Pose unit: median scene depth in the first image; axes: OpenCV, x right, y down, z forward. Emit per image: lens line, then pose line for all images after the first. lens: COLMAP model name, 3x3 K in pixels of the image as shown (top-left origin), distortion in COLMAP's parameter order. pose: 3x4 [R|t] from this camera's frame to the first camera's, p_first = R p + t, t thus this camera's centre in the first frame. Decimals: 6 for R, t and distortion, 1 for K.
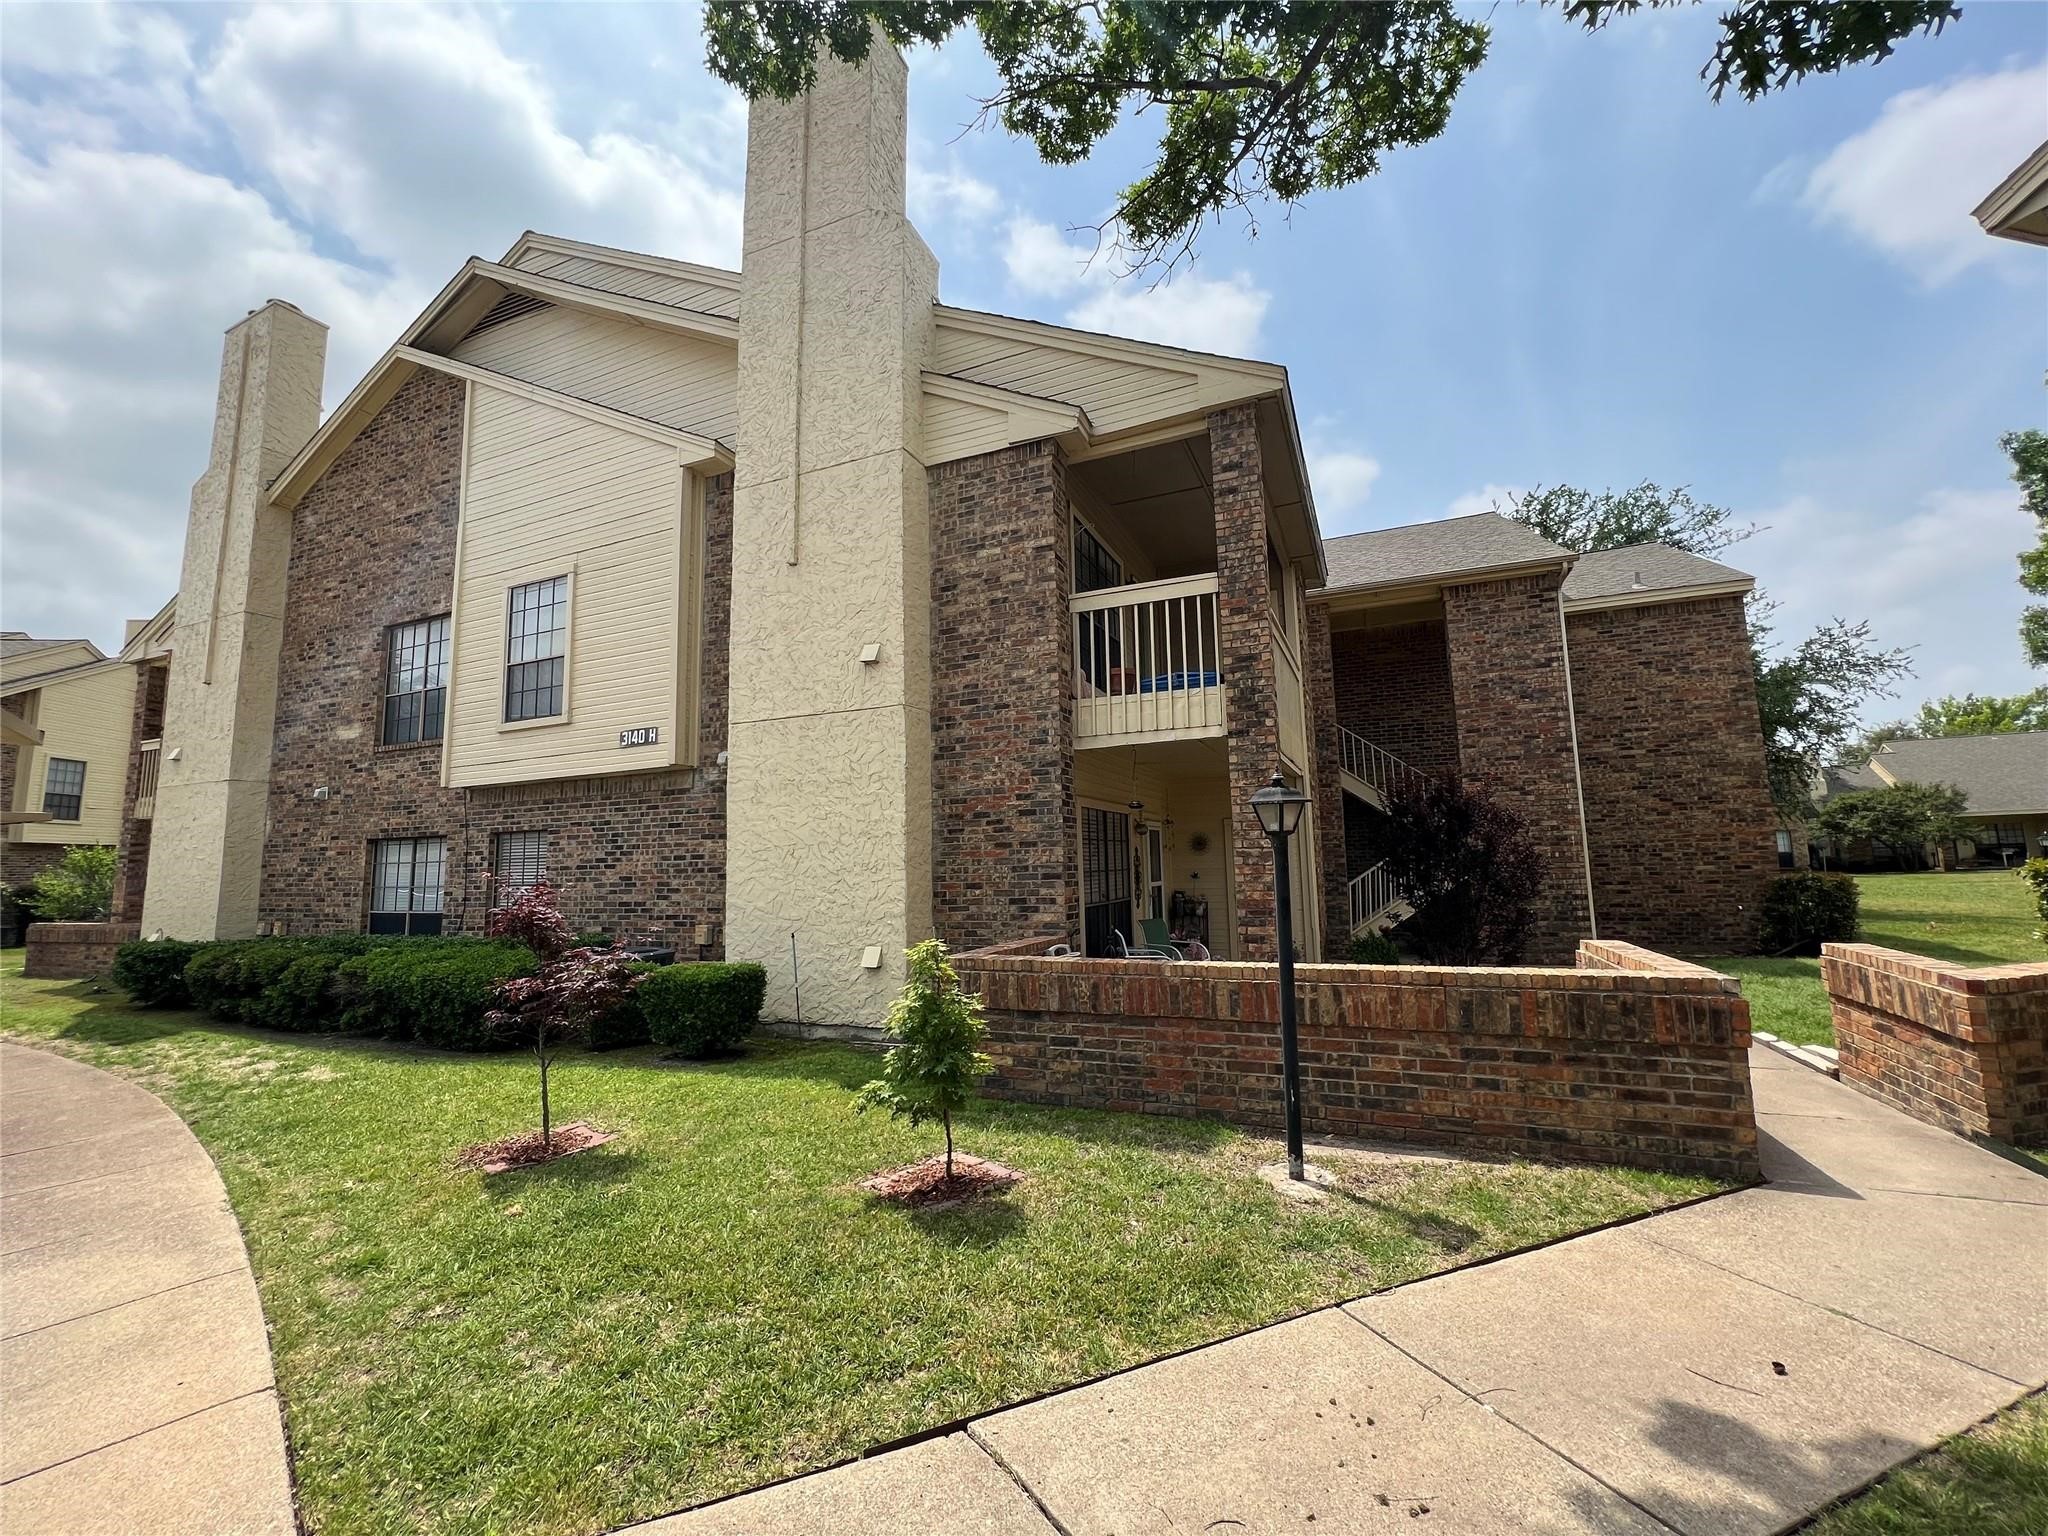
lens RADIAL K [[826.0, 0, 1023.6], [0, 826.0, 763.6], [0, 0, 1]] dist [-0.001373, 0.000201]
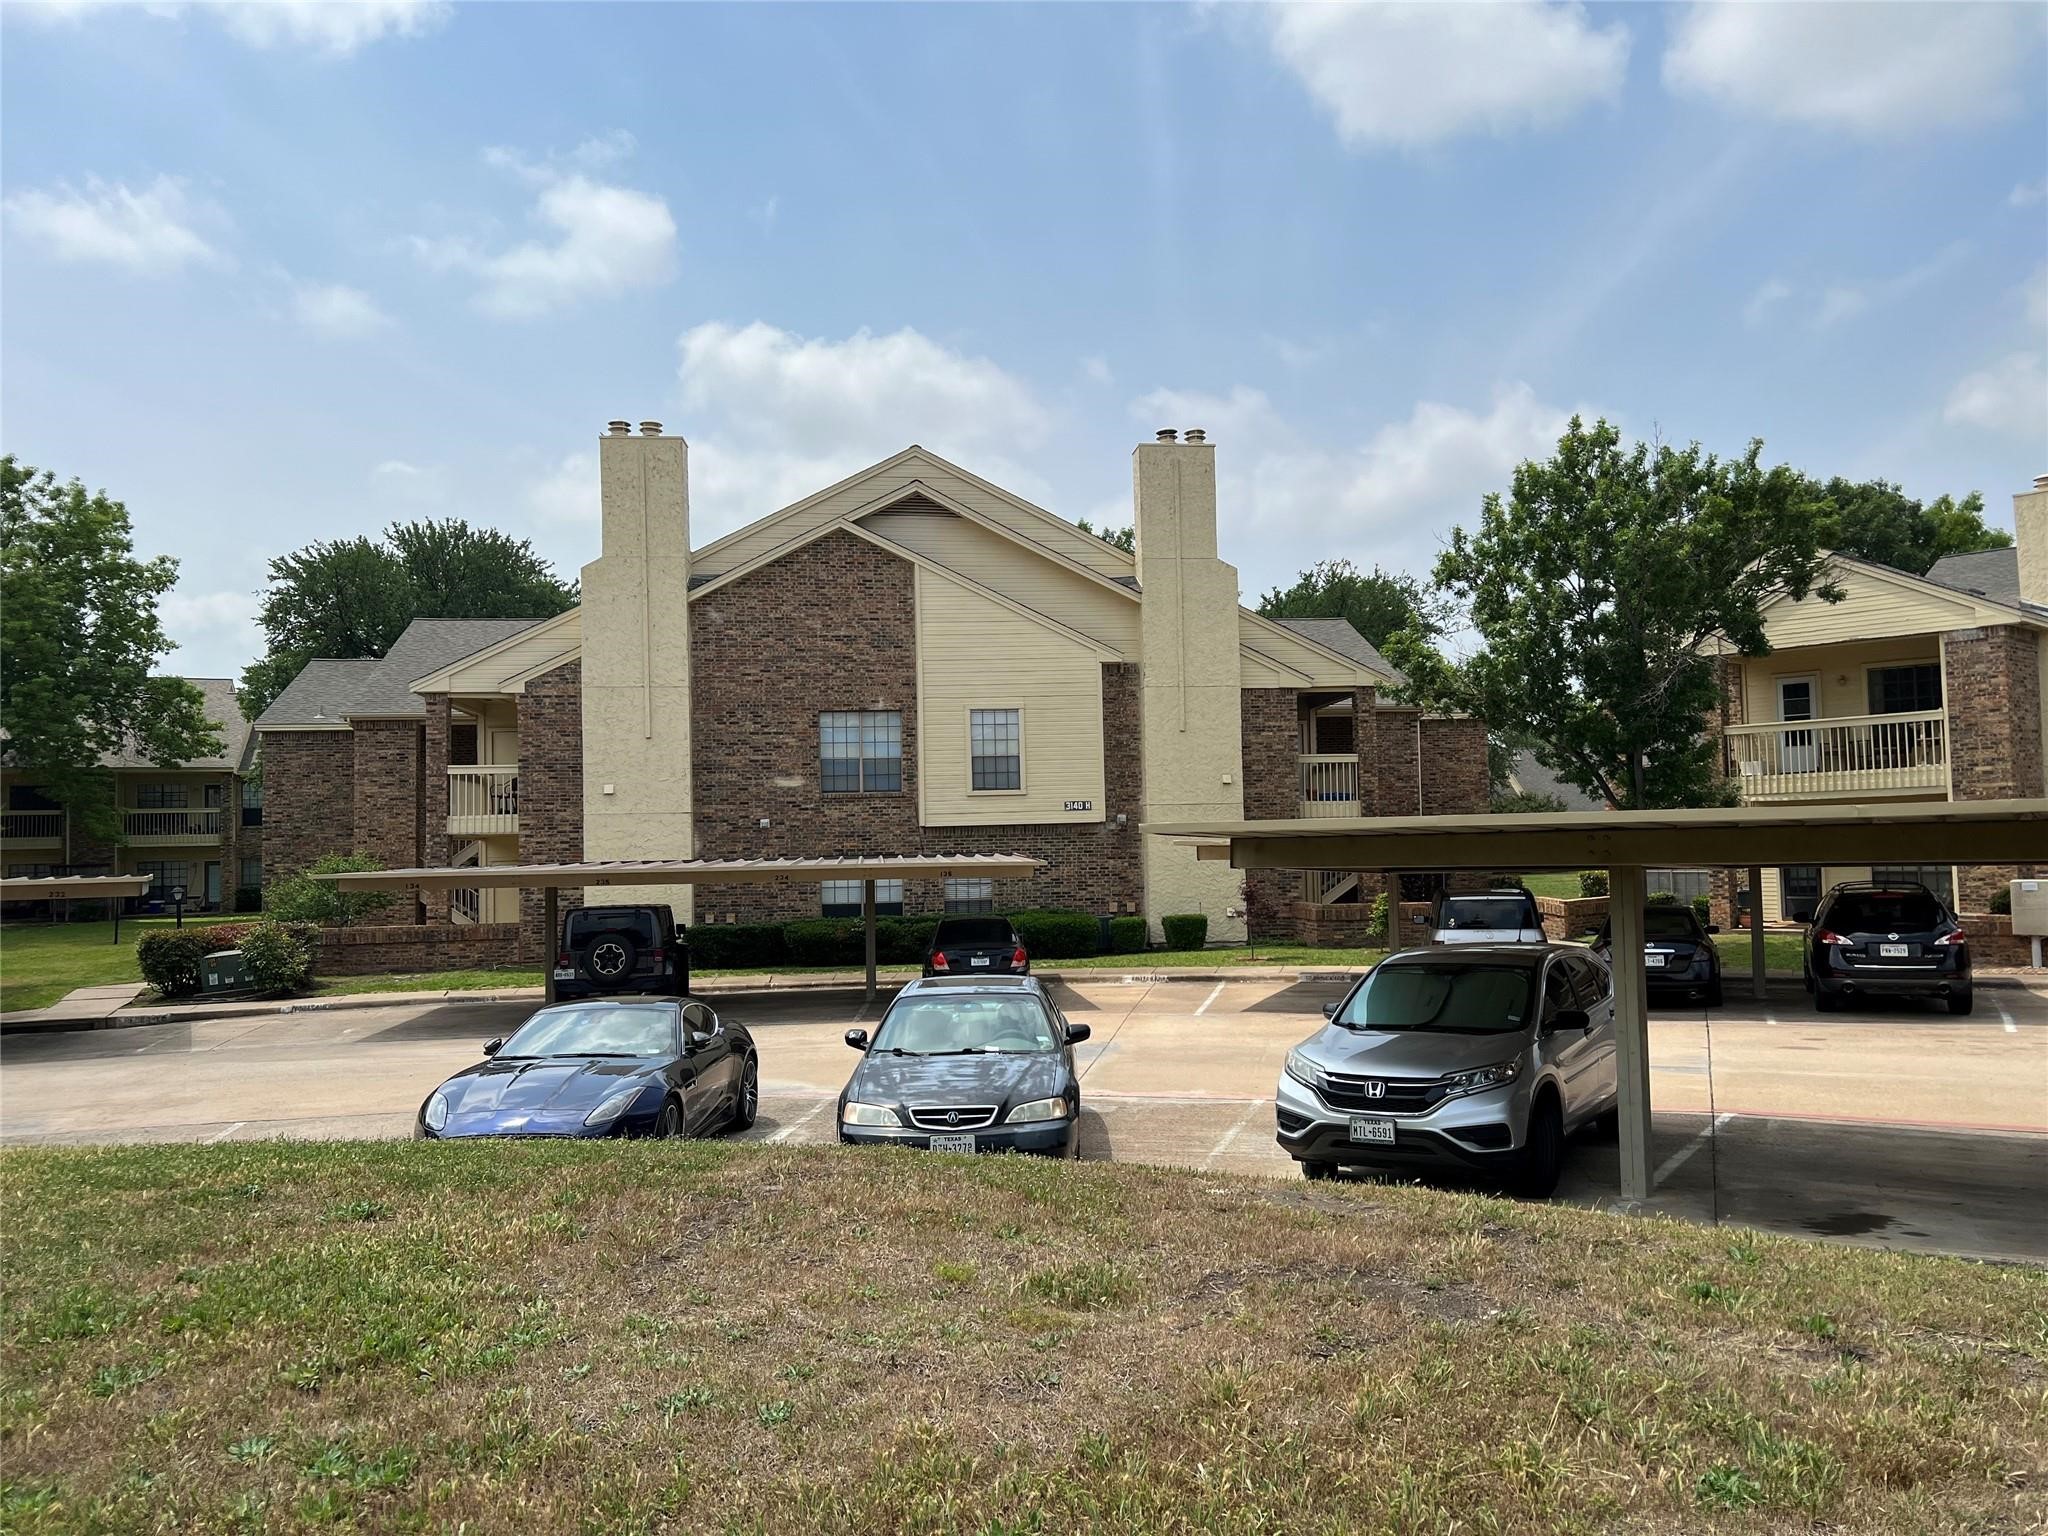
lens RADIAL K [[1591.3, 0, 1039.3], [0, 1591.3, 777.3], [0, 0, 1]] dist [0.125827, -0.298857]
pose [[0.861175, 0.026707, 0.507607, -2.410991], [-0.061580, 0.996745, 0.052032, -0.283196], [-0.504565, -0.076067, 0.860016, -2.108271]]
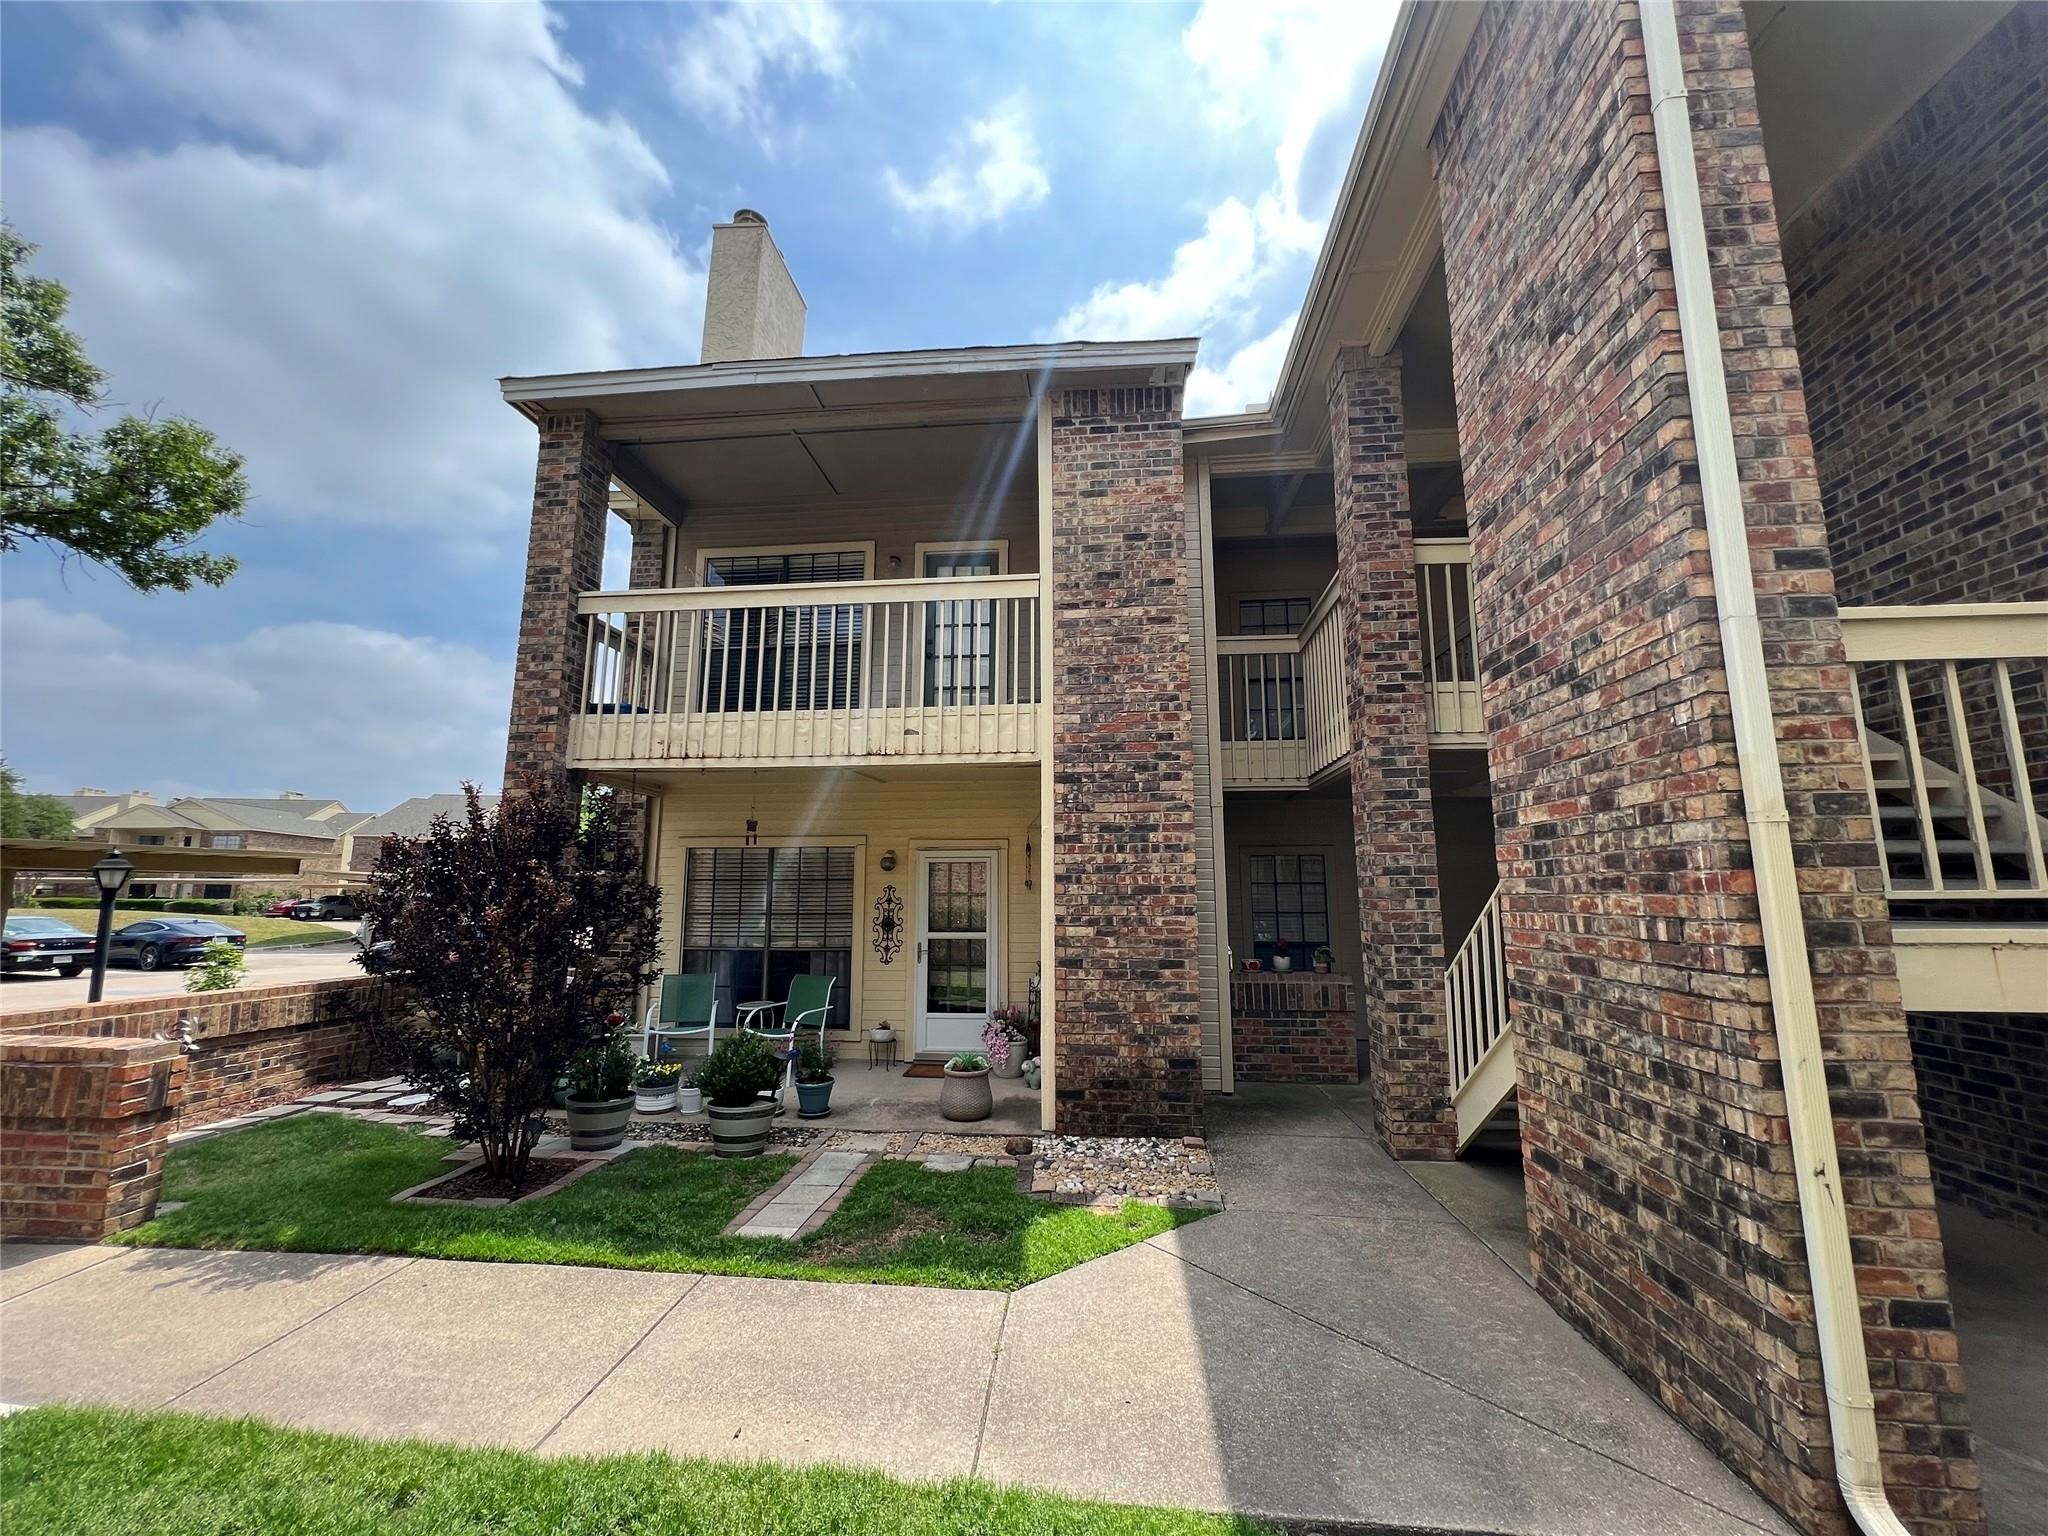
lens RADIAL K [[823.7, 0, 1023.0], [0, 823.7, 763.4], [0, 0, 1]] dist [-0.000986, 0.000270]
pose [[0.299823, -0.130064, -0.945087, 1.017592], [0.109509, 0.988806, -0.101340, 0.084970], [0.947689, -0.073111, 0.310710, 0.957162]]
